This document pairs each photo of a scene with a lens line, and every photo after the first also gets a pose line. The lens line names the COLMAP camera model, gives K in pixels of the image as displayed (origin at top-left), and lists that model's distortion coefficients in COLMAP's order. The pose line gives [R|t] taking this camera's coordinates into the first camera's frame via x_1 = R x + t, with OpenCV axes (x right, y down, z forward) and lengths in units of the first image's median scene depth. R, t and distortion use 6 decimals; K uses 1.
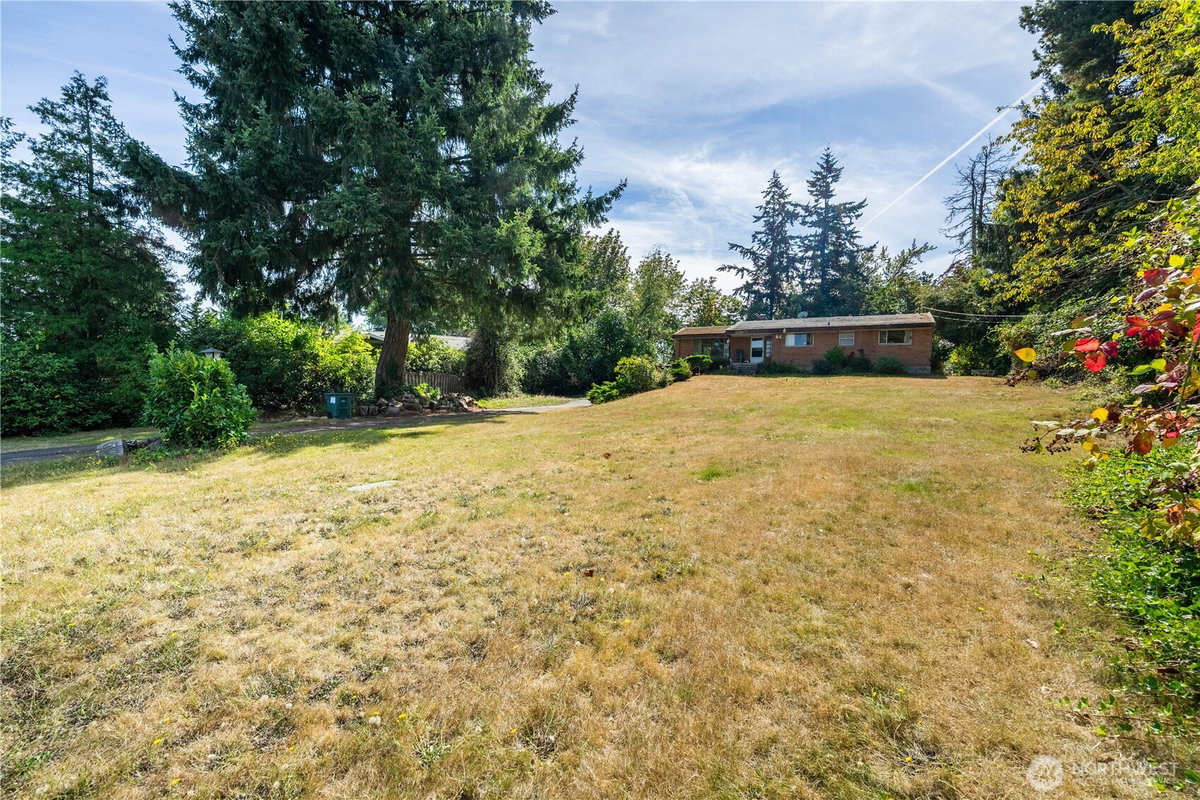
lens RADIAL K [[481.4, 0, 600.0], [0, 481.4, 400.0], [0, 0, 1]] dist [-0.000320, -0.000279]
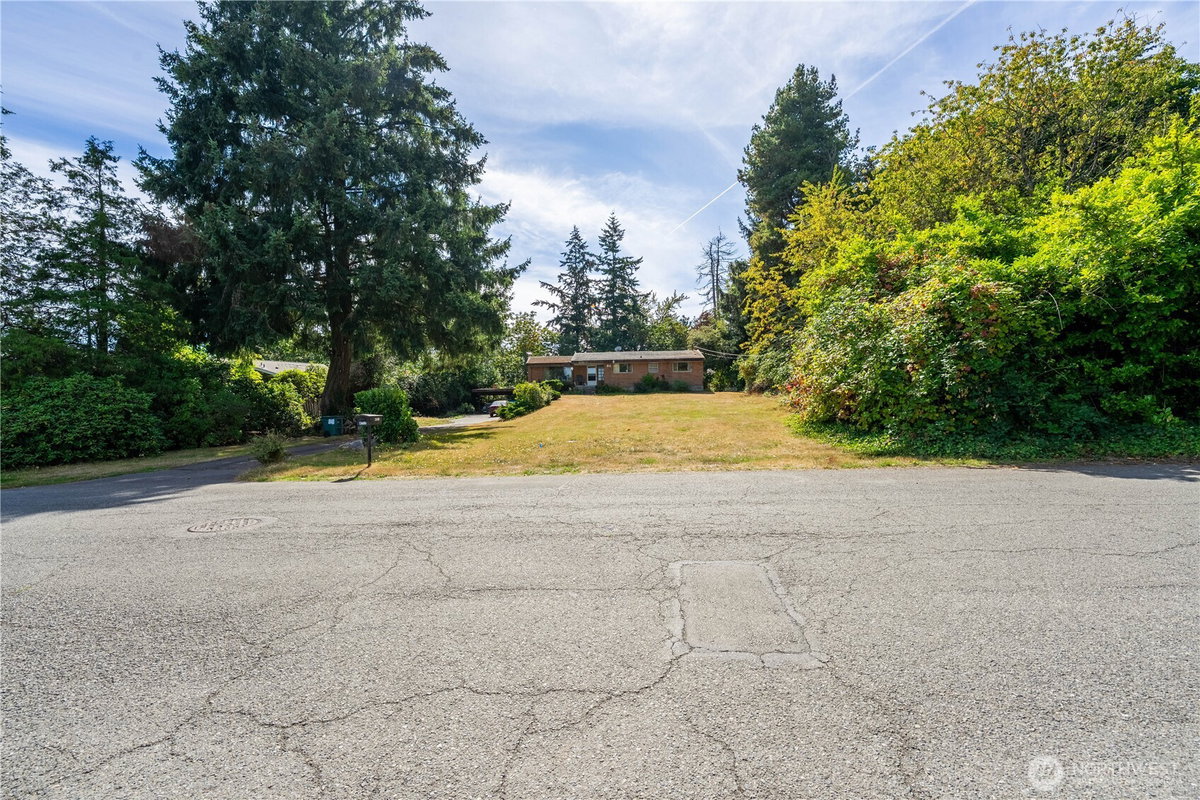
lens RADIAL K [[481.4, 0, 600.0], [0, 481.4, 400.0], [0, 0, 1]] dist [-0.000320, -0.000279]
pose [[0.904855, -0.026809, 0.424875, -0.109184], [0.045167, 0.998428, -0.033193, 0.004182], [-0.423318, 0.049226, 0.904643, -0.101982]]
